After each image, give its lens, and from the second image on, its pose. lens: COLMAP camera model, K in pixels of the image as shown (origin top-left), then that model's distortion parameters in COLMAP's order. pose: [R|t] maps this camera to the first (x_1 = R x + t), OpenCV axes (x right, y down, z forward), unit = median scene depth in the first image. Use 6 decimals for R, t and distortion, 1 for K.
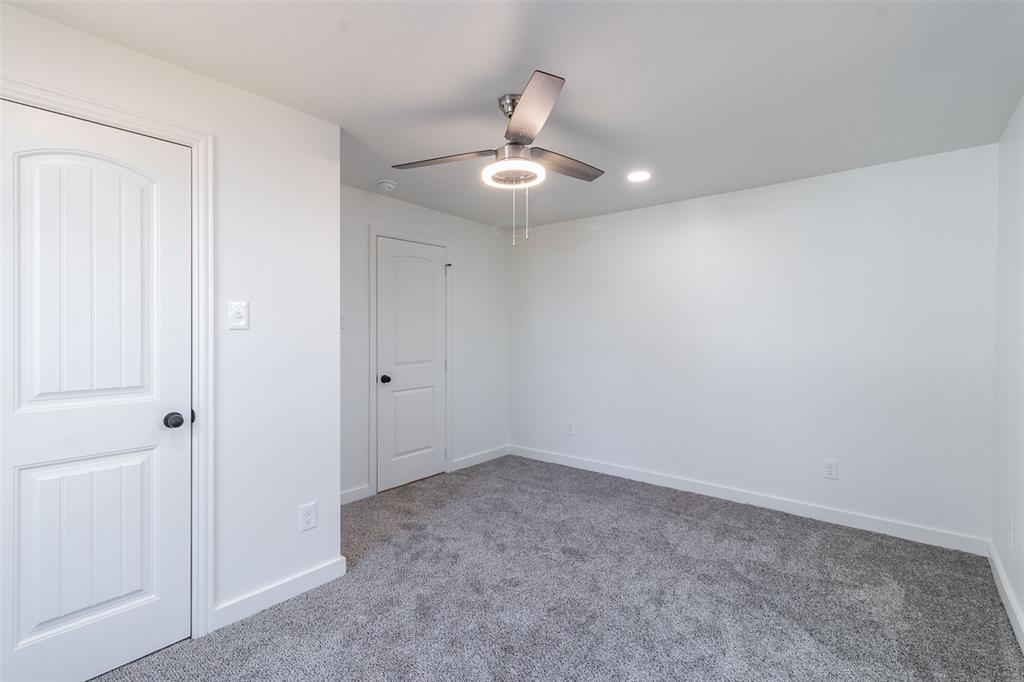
lens RADIAL K [[479.9, 0, 512.6], [0, 479.9, 326.2], [0, 0, 1]] dist [0.000115, -0.000056]
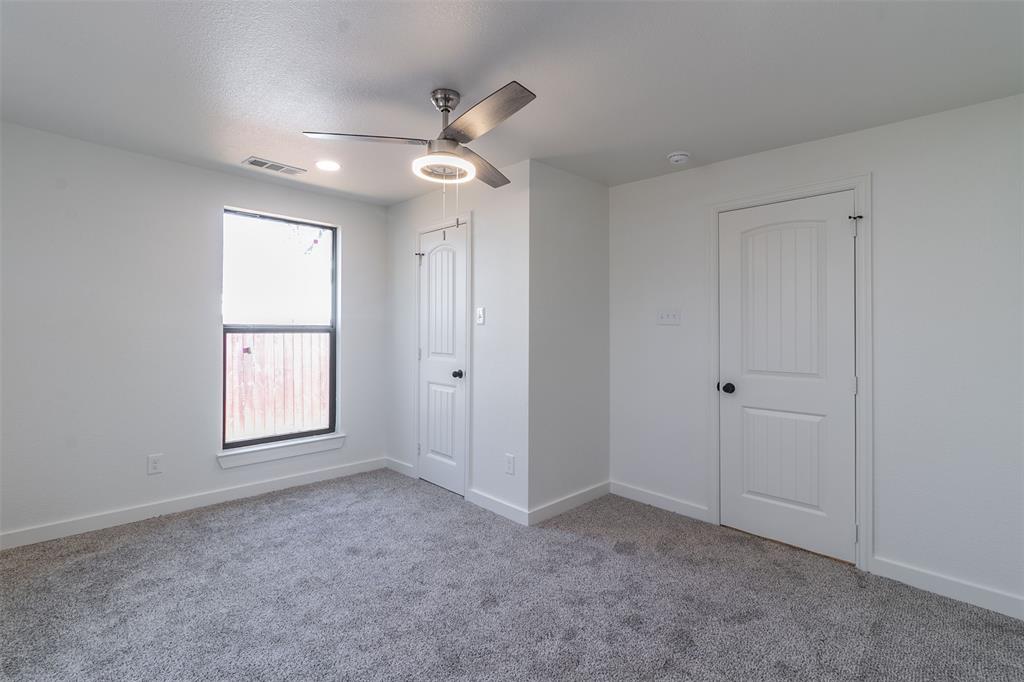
lens RADIAL K [[471.2, 0, 509.6], [0, 471.2, 327.0], [0, 0, 1]] dist [-0.002414, -0.000154]
pose [[-0.118240, -0.005462, -0.992970, 0.784213], [-0.001161, 0.999985, -0.005362, 0.018206], [0.992984, 0.000519, -0.118244, 1.022937]]
